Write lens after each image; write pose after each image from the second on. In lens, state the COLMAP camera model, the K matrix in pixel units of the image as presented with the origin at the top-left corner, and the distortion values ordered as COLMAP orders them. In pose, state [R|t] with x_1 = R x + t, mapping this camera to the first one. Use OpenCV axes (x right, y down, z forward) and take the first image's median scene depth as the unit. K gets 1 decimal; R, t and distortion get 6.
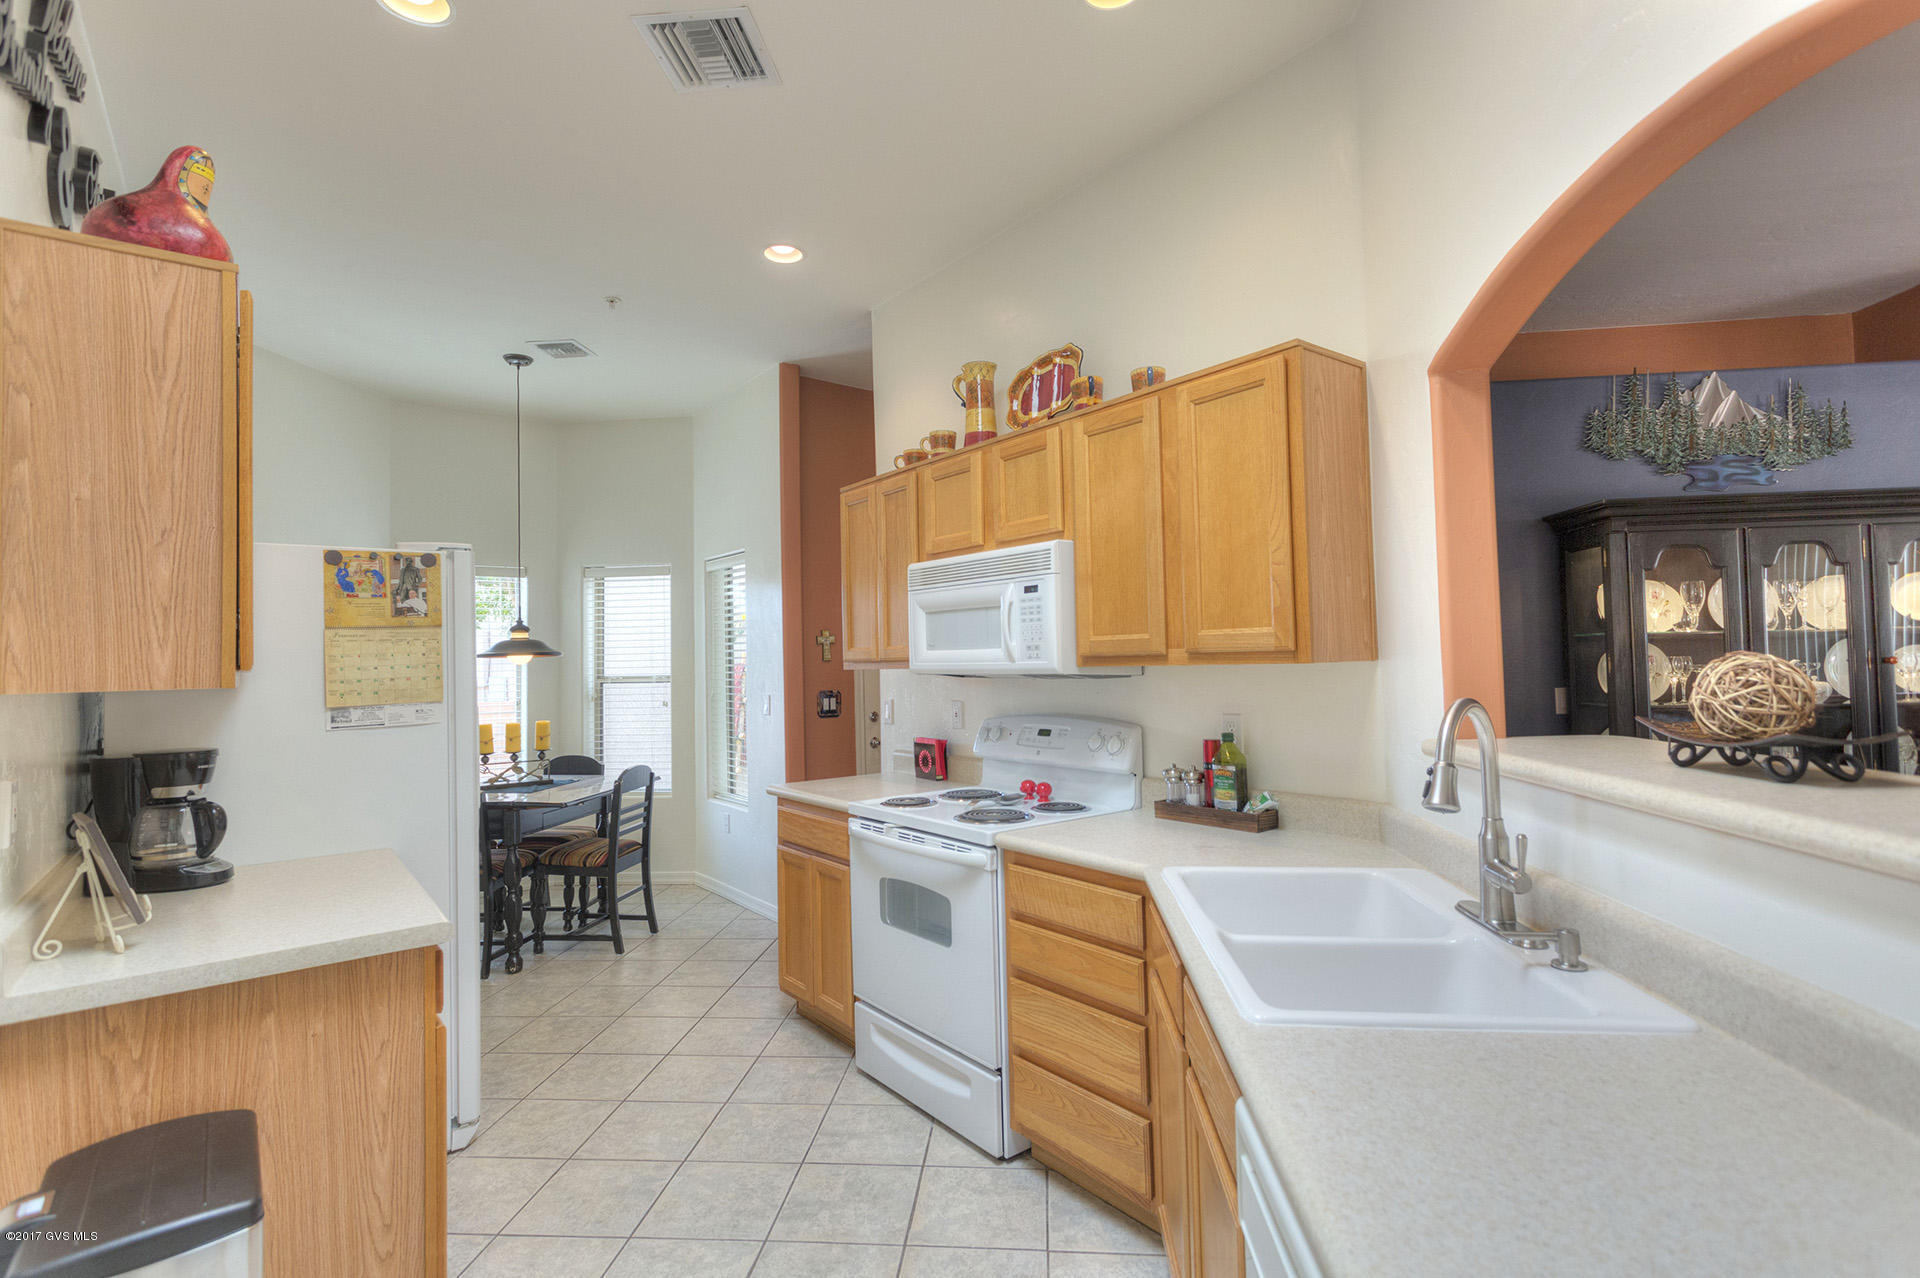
lens RADIAL K [[919.0, 0, 960.0], [0, 919.0, 639.0], [0, 0, 1]] dist [0.014497, 0.000113]
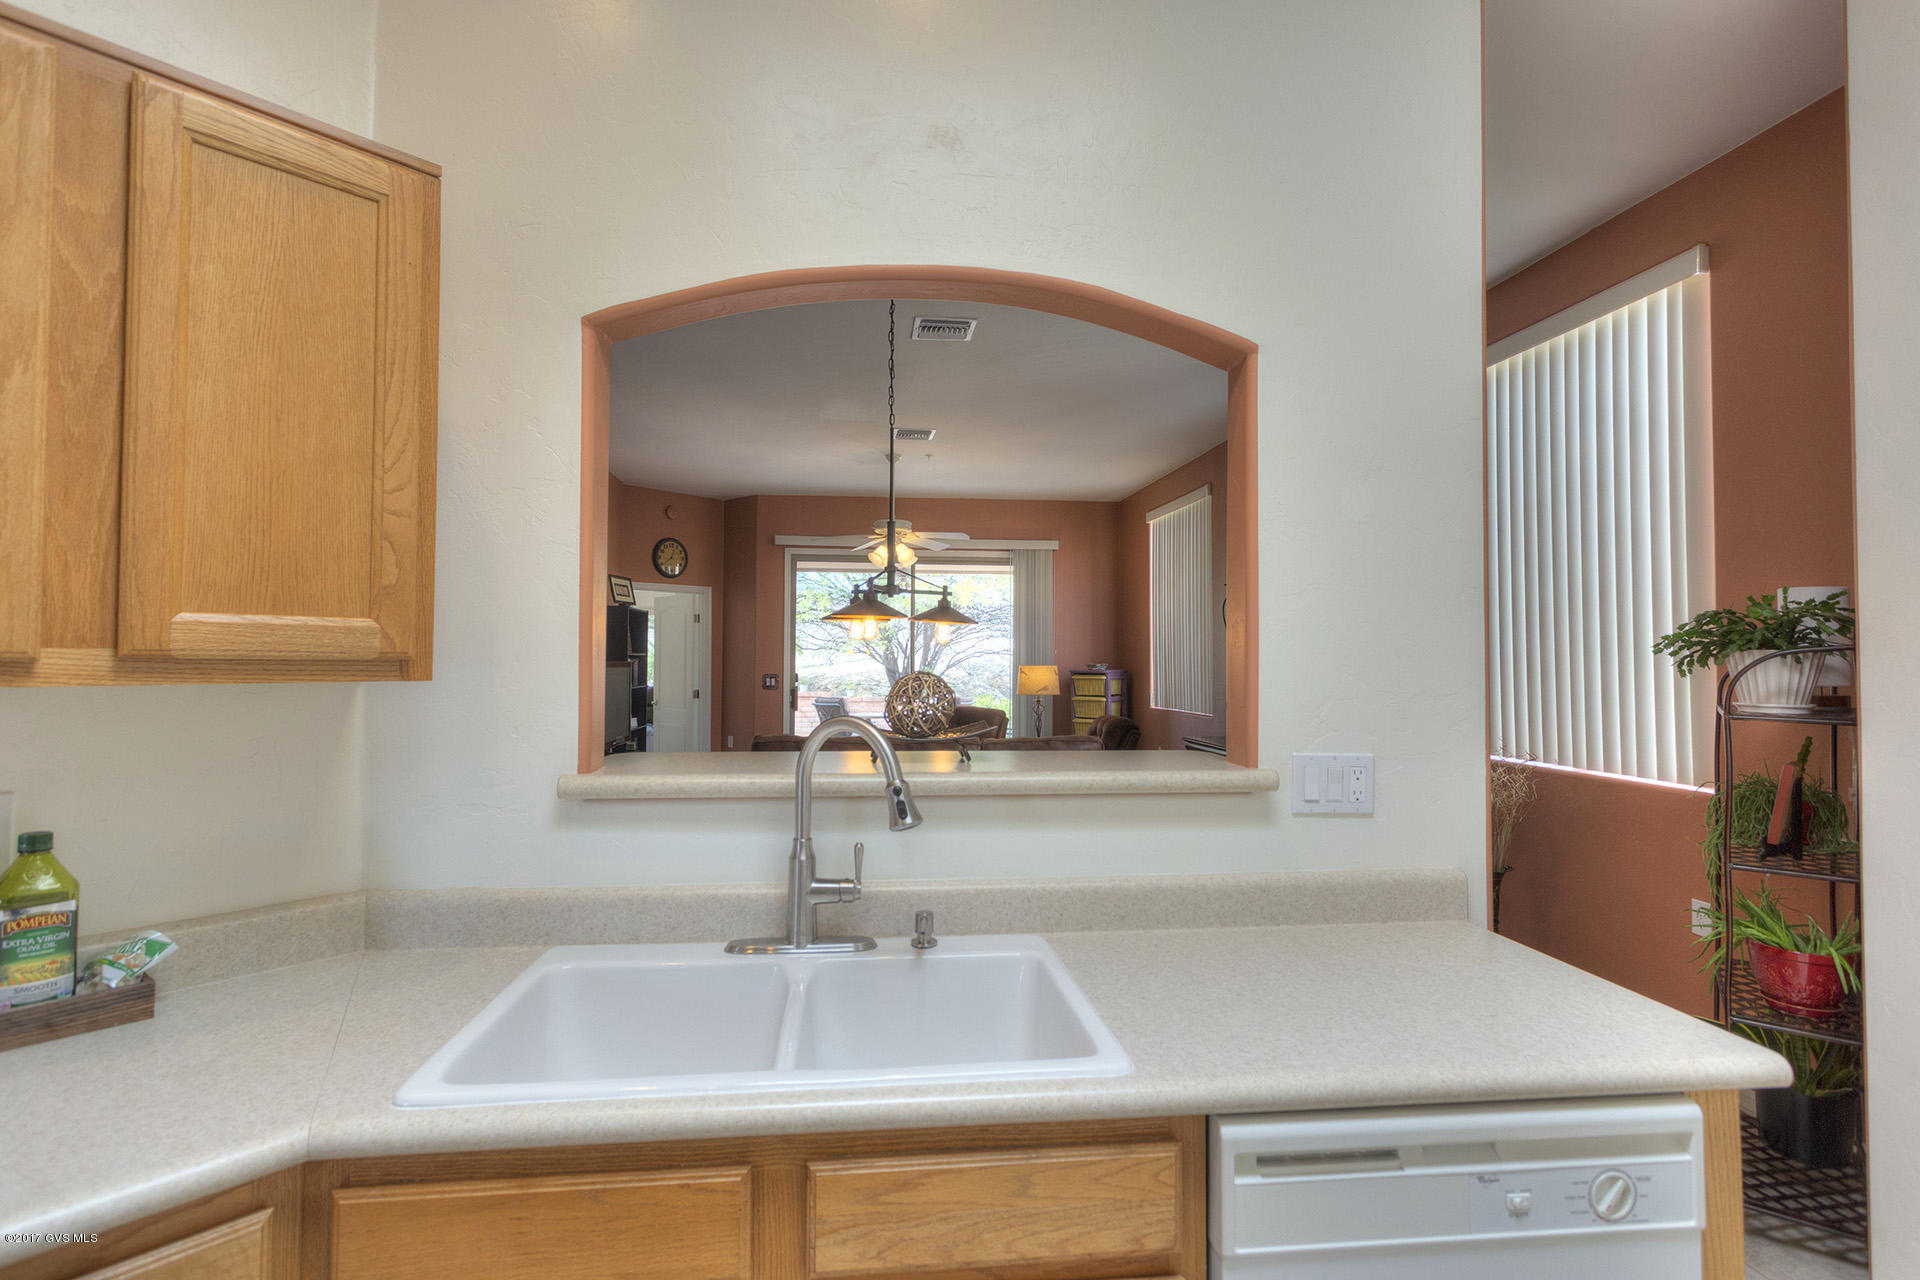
lens RADIAL K [[919.0, 0, 960.0], [0, 919.0, 640.0], [0, 0, 1]] dist [0.014497, 0.000113]
pose [[-0.204553, 0.051038, 0.977524, -0.298776], [-0.016345, 0.998322, -0.055545, 0.026049], [-0.978719, -0.027339, -0.203376, 0.743551]]
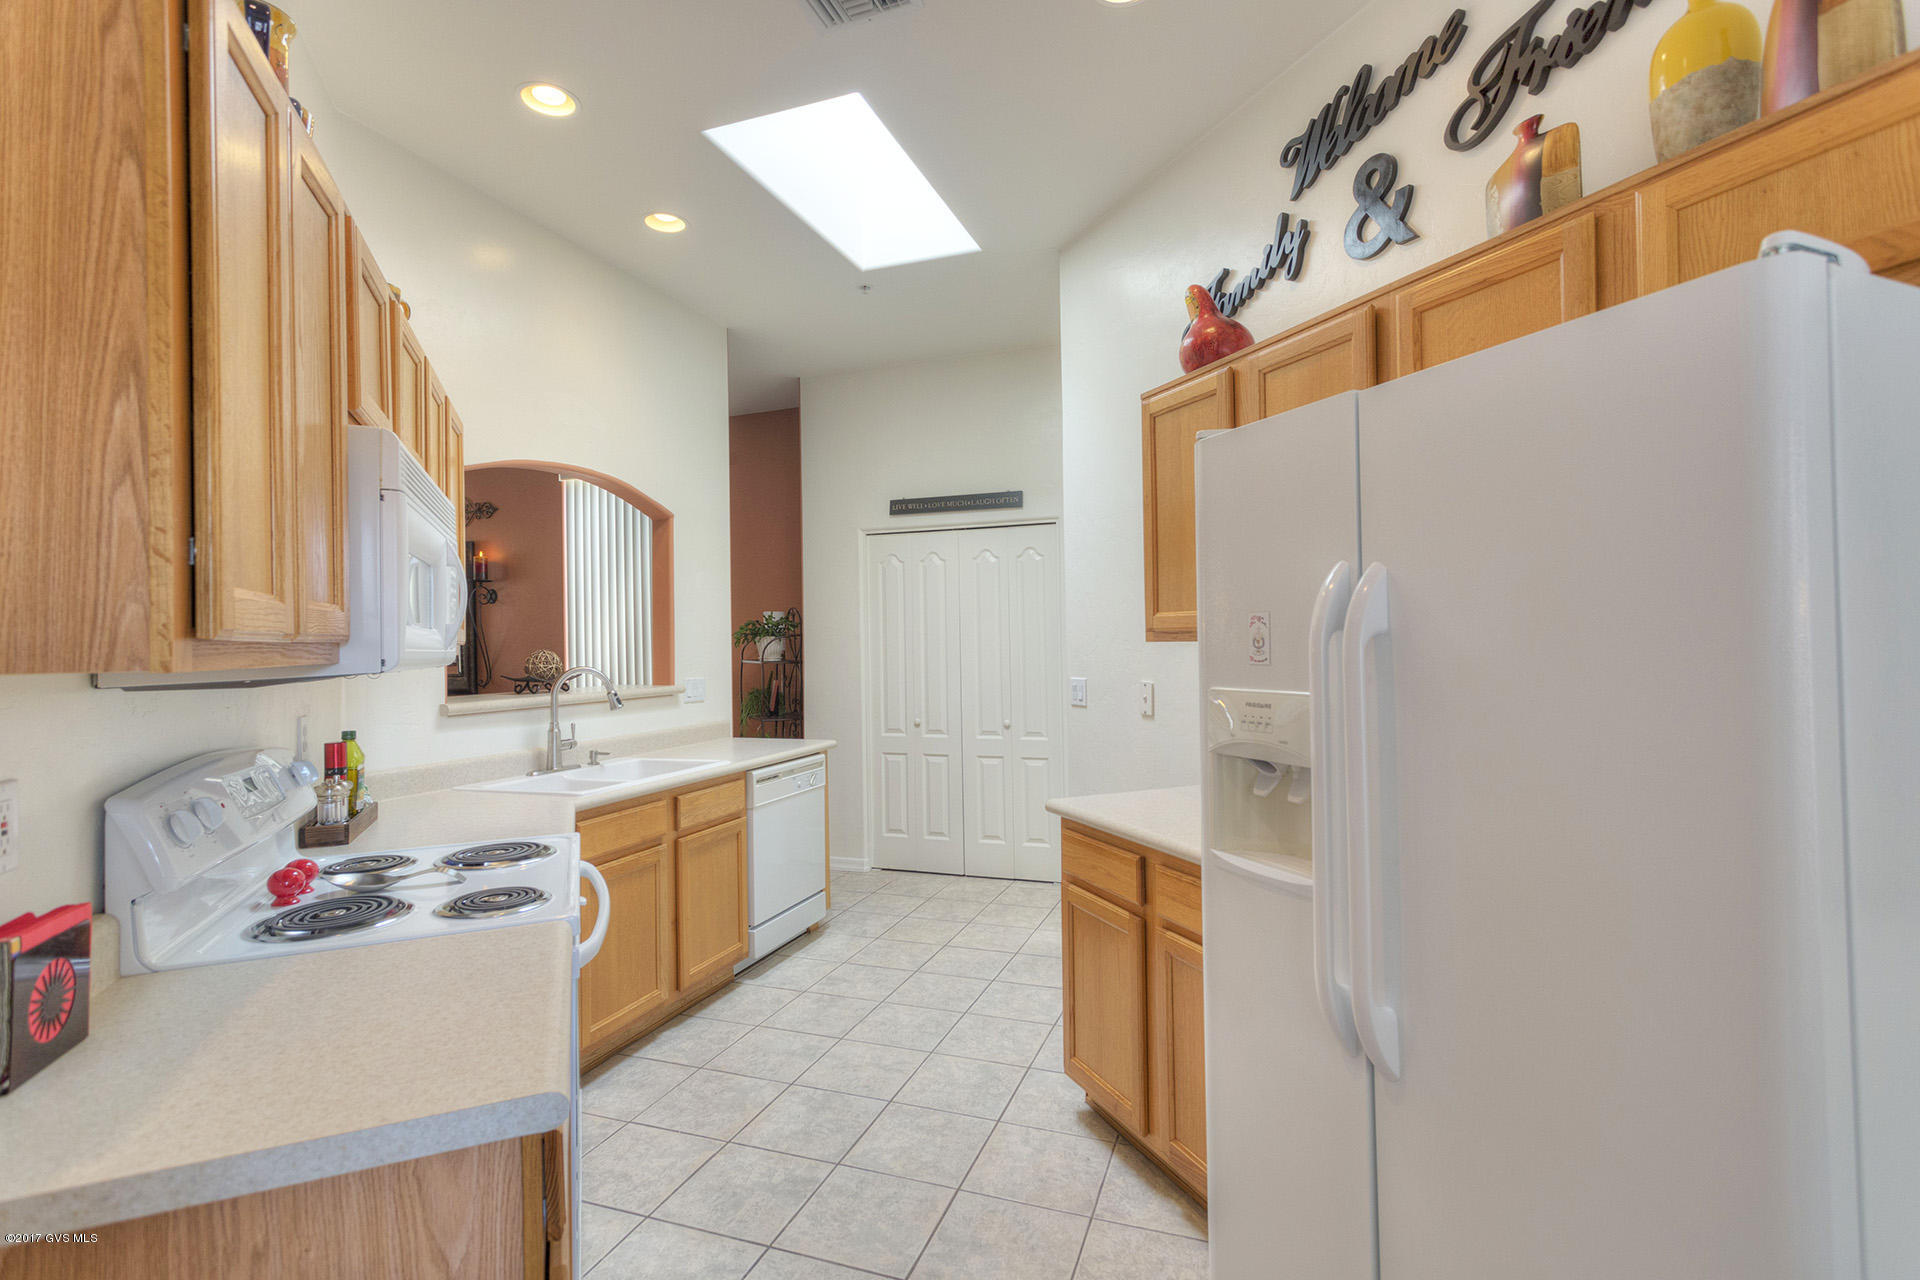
lens RADIAL K [[919.0, 0, 960.0], [0, 919.0, 640.0], [0, 0, 1]] dist [0.014497, 0.000113]
pose [[-0.969097, 0.039945, 0.243426, -0.630750], [0.034480, 0.999049, -0.026670, 0.062319], [-0.244260, -0.017452, -0.969553, 2.029794]]
